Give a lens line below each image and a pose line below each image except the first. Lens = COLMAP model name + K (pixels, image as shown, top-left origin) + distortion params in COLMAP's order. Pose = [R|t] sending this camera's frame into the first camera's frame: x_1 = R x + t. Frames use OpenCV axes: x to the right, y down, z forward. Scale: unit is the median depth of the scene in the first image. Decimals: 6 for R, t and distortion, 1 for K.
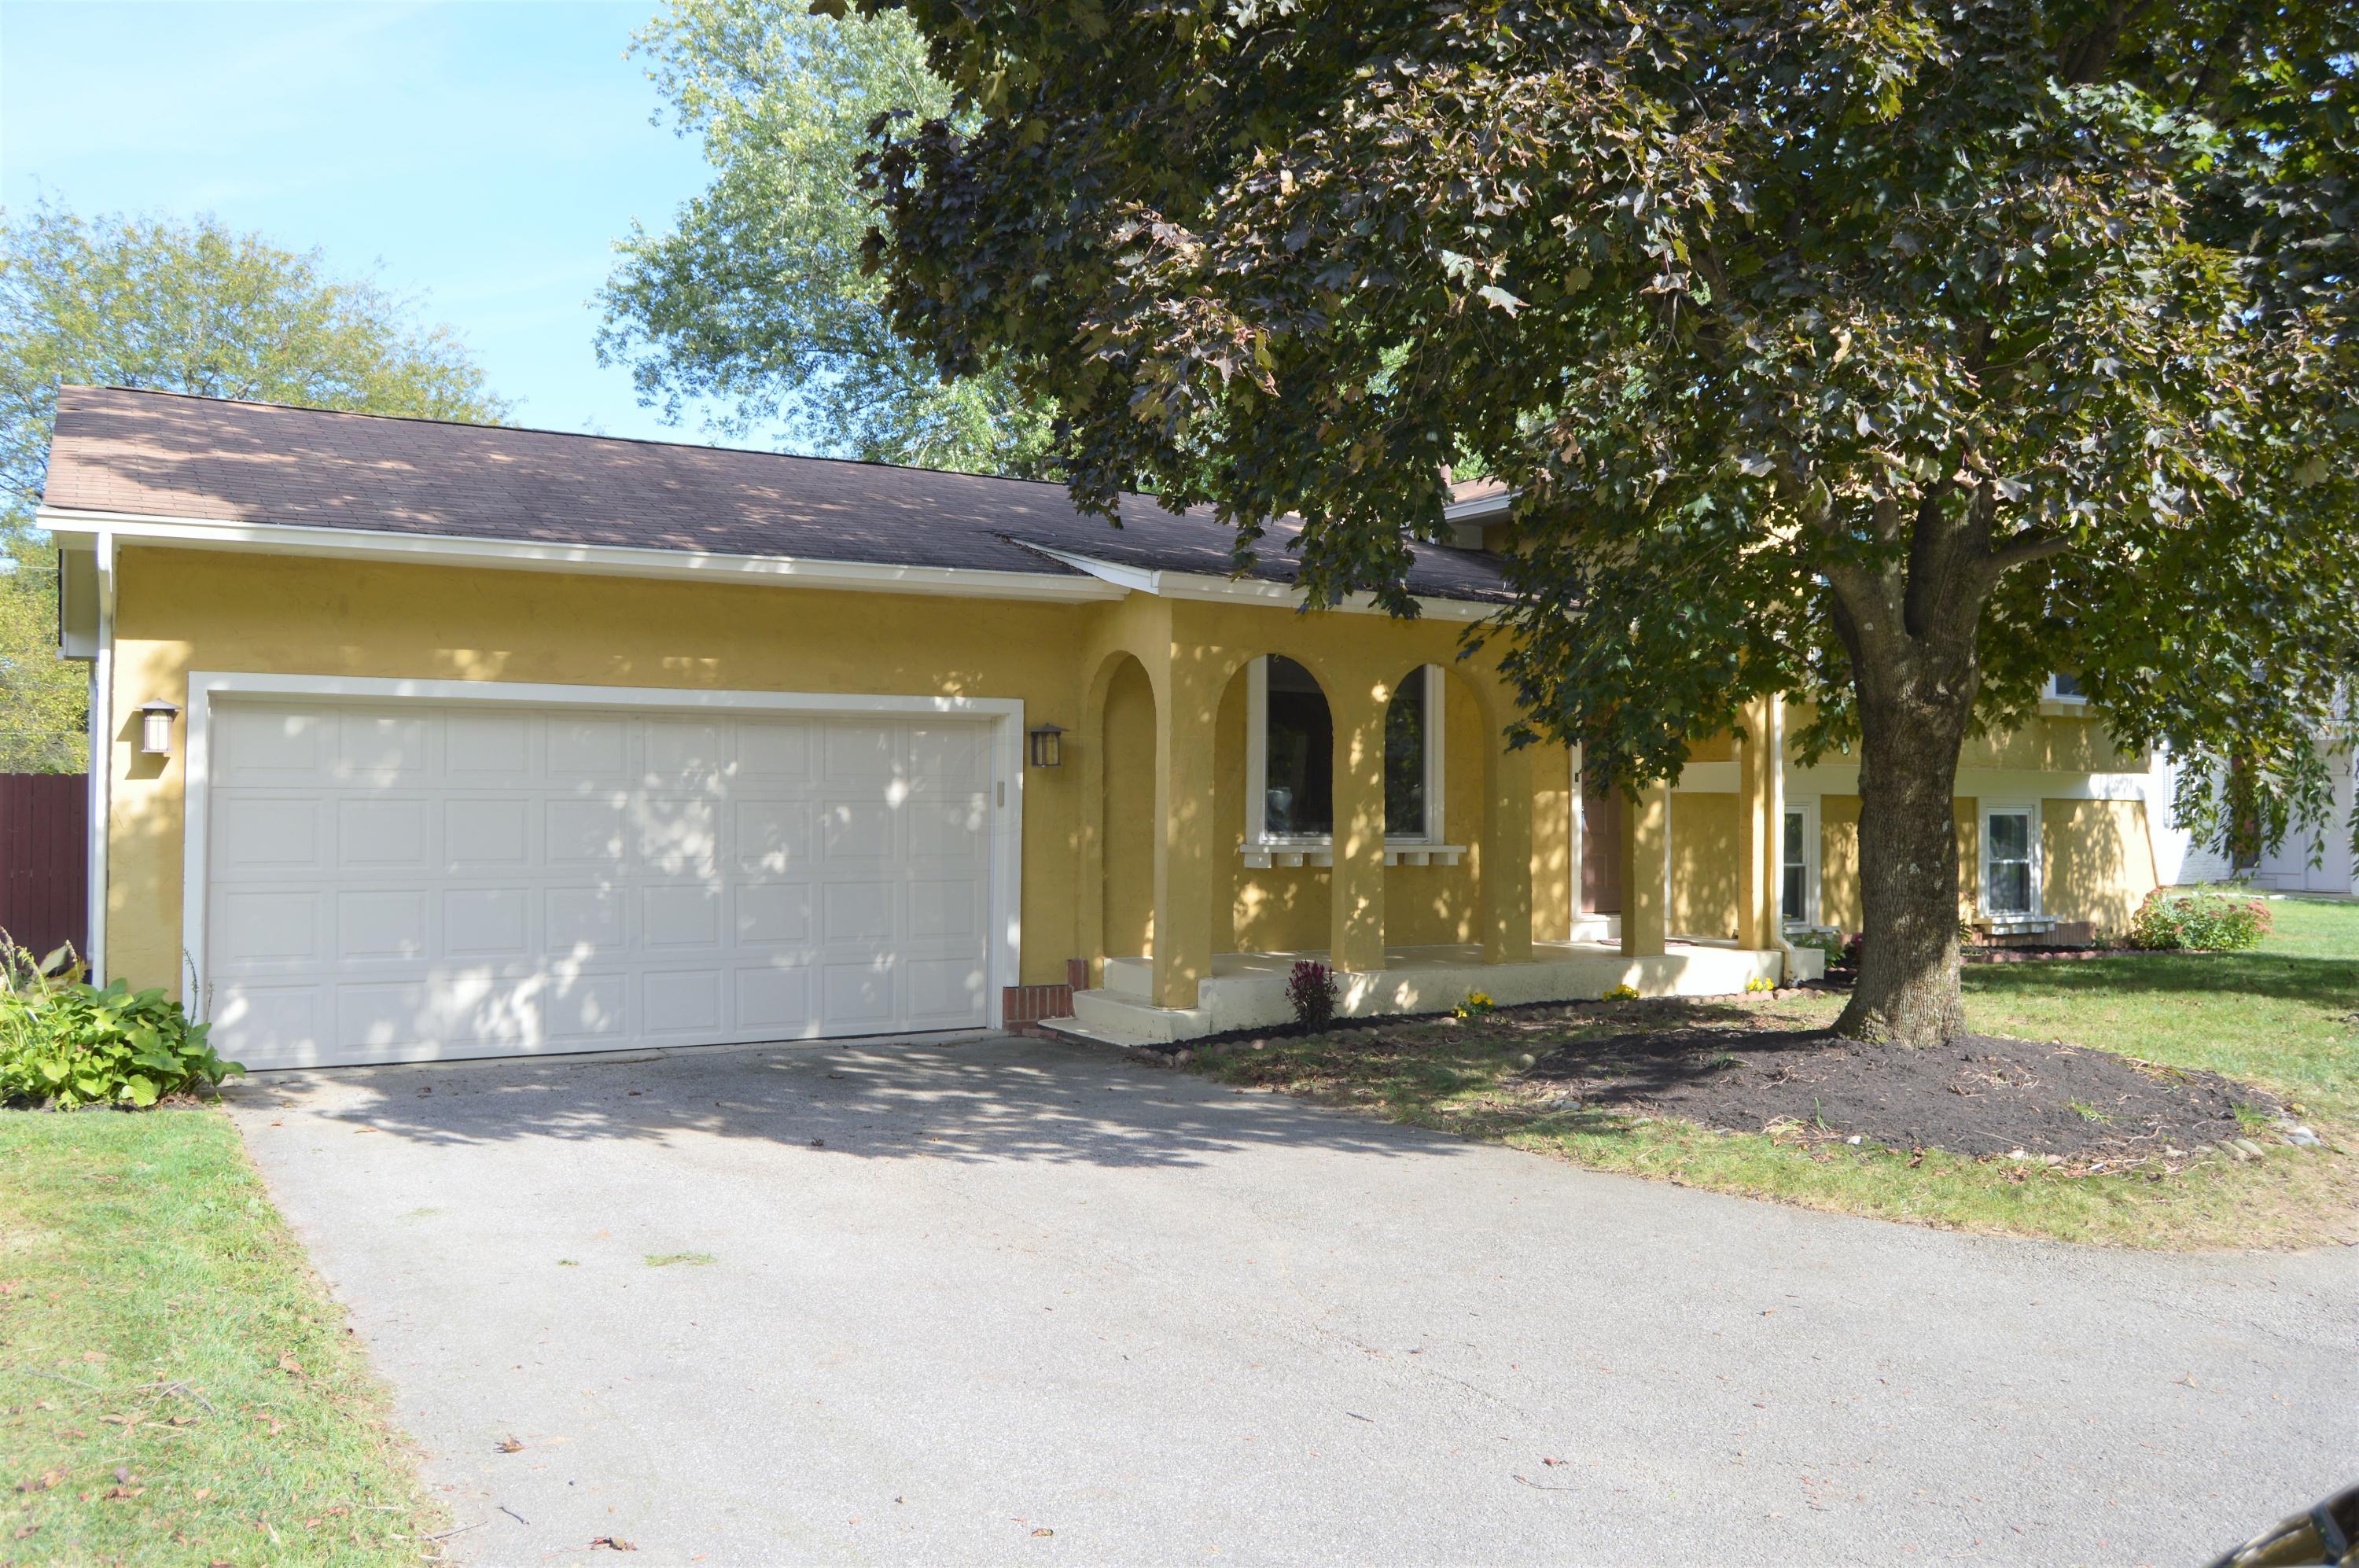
lens RADIAL K [[1861.8, 0, 1179.2], [0, 1861.8, 786.4], [0, 0, 1]] dist [-0.080091, 0.000855]
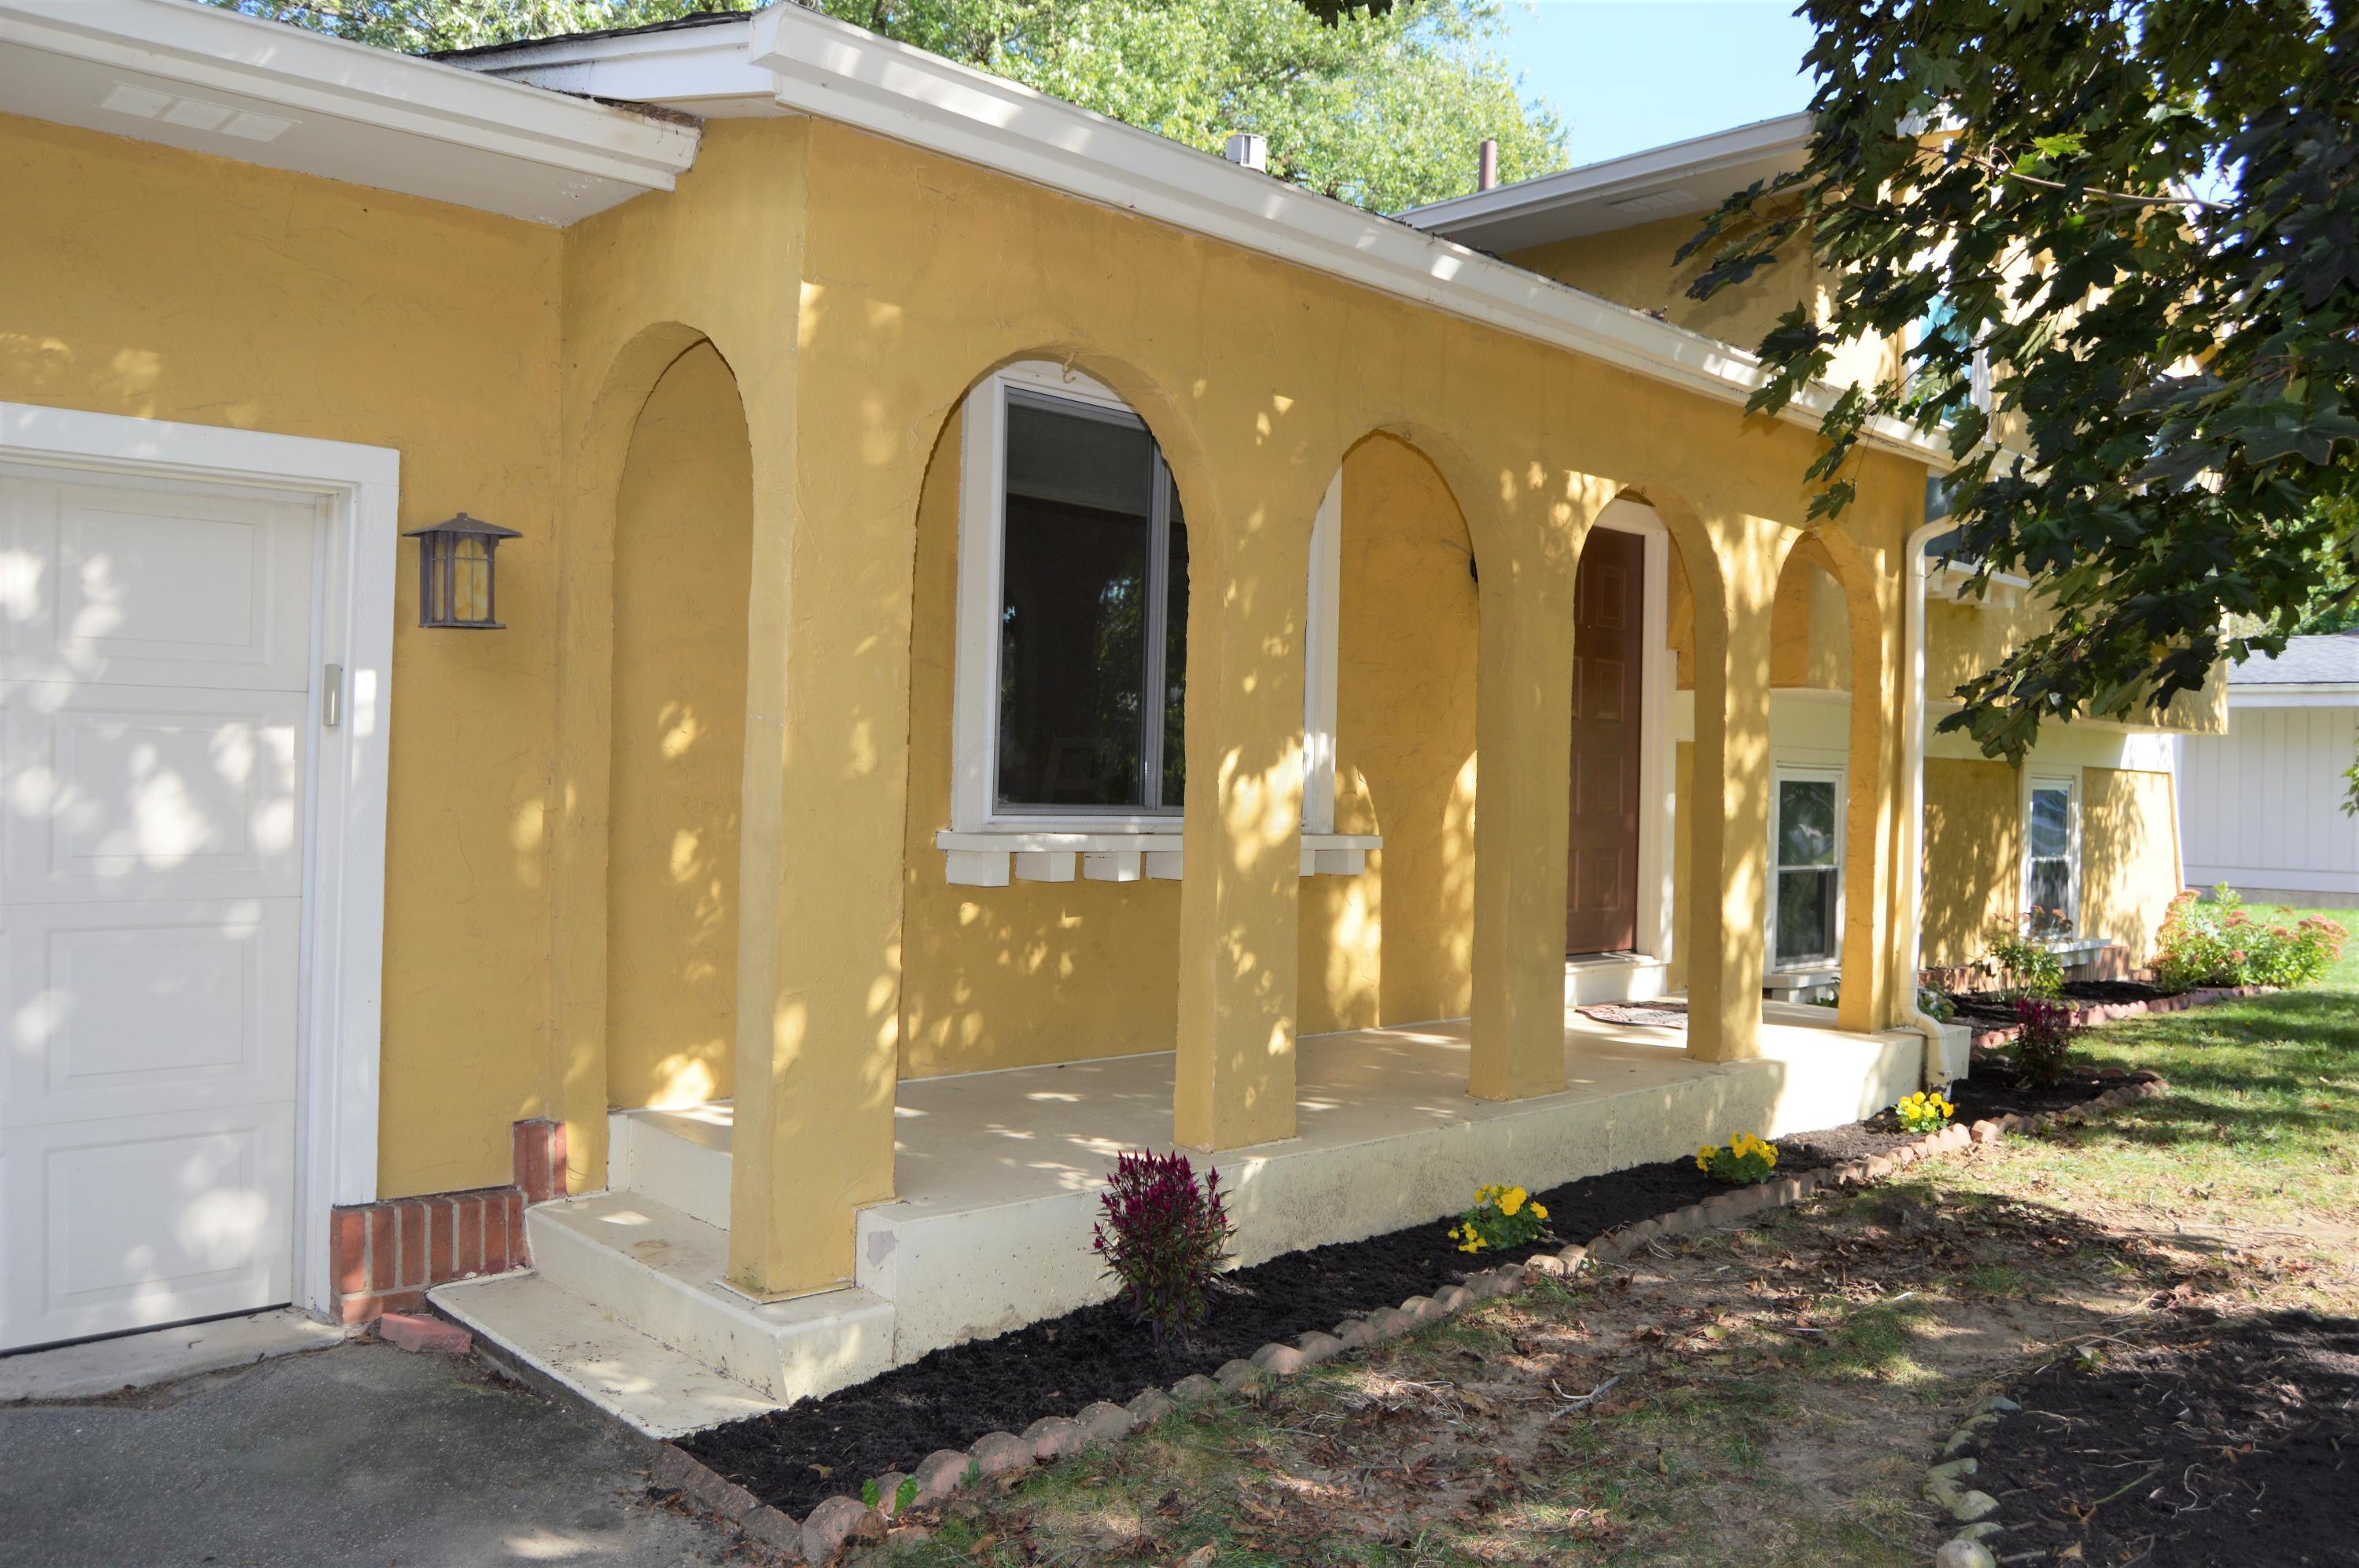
lens RADIAL K [[1861.8, 0, 1178.0], [0, 1861.8, 781.5], [0, 0, 1]] dist [-0.080091, 0.000855]
pose [[0.973489, 0.019113, 0.227935, -0.012865], [-0.024254, 0.999510, 0.019775, 0.010172], [-0.227445, -0.024779, 0.973476, 0.597092]]
